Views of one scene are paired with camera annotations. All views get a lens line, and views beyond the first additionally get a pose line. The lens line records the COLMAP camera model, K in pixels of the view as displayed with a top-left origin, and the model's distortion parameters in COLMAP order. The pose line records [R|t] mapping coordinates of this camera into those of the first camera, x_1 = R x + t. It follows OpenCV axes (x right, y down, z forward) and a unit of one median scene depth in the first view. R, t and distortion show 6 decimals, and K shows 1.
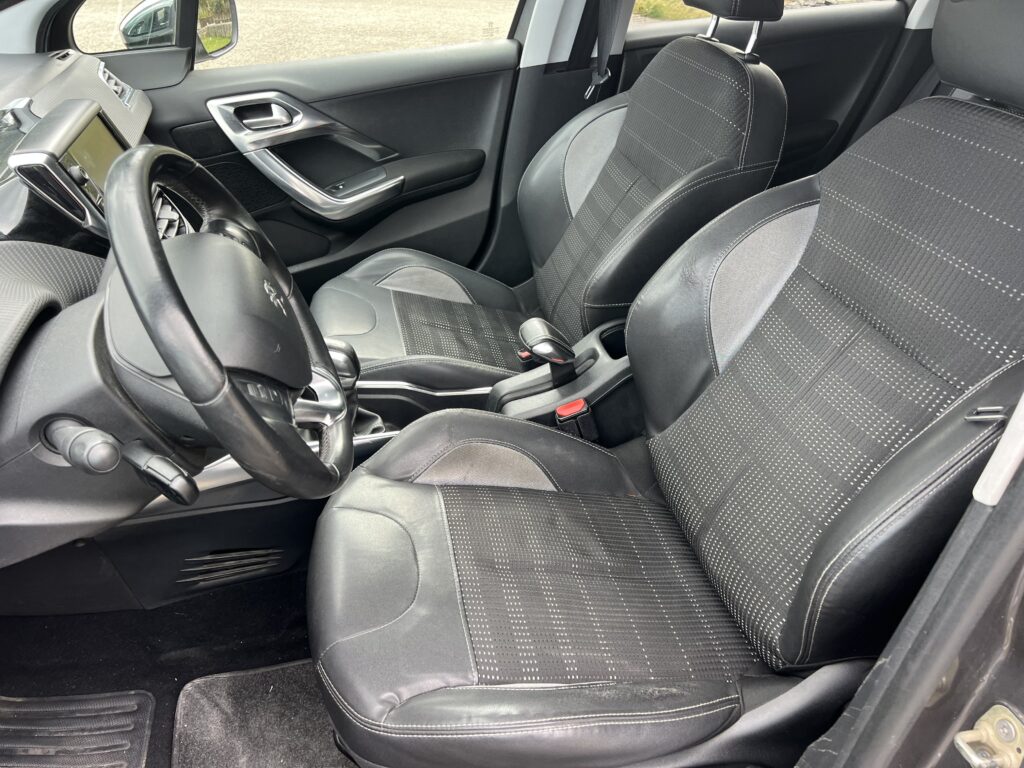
lens RADIAL K [[769.1, 0, 512.0], [0, 769.1, 384.0], [0, 0, 1]] dist [-0.010100, -0.006295]
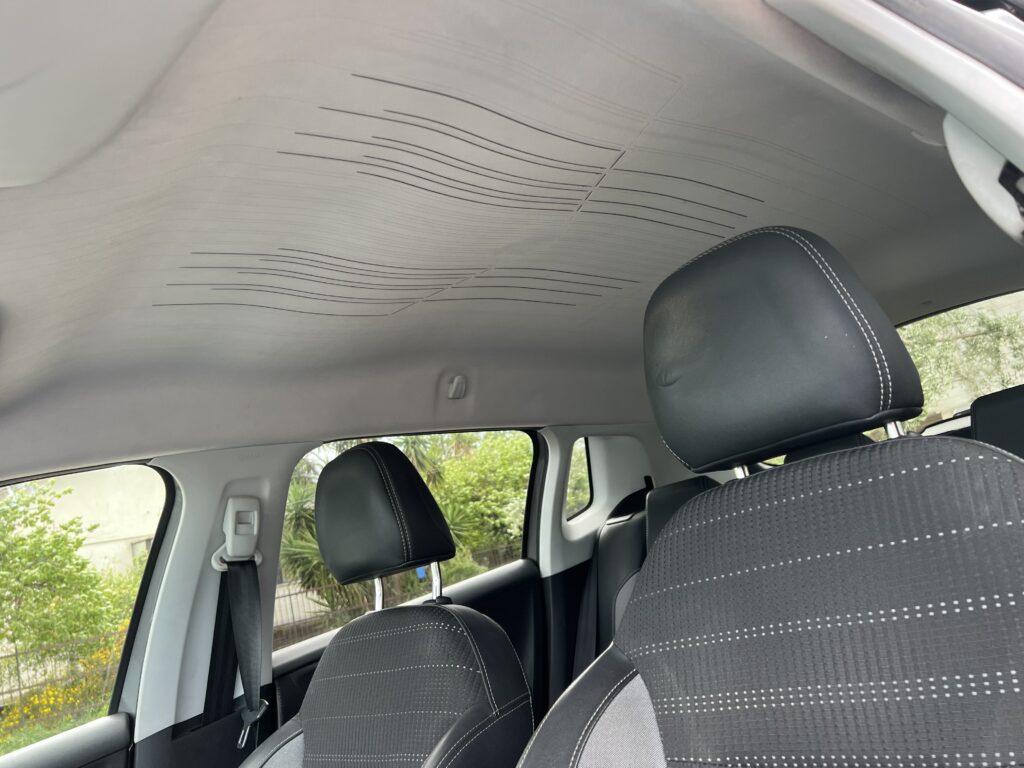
lens RADIAL K [[769.1, 0, 512.0], [0, 769.1, 384.0], [0, 0, 1]] dist [-0.010100, -0.006295]
pose [[0.839011, -0.097919, 0.535231, -0.044395], [0.476093, 0.608356, -0.635011, 0.004100], [-0.263432, 0.787601, 0.557036, 0.255583]]
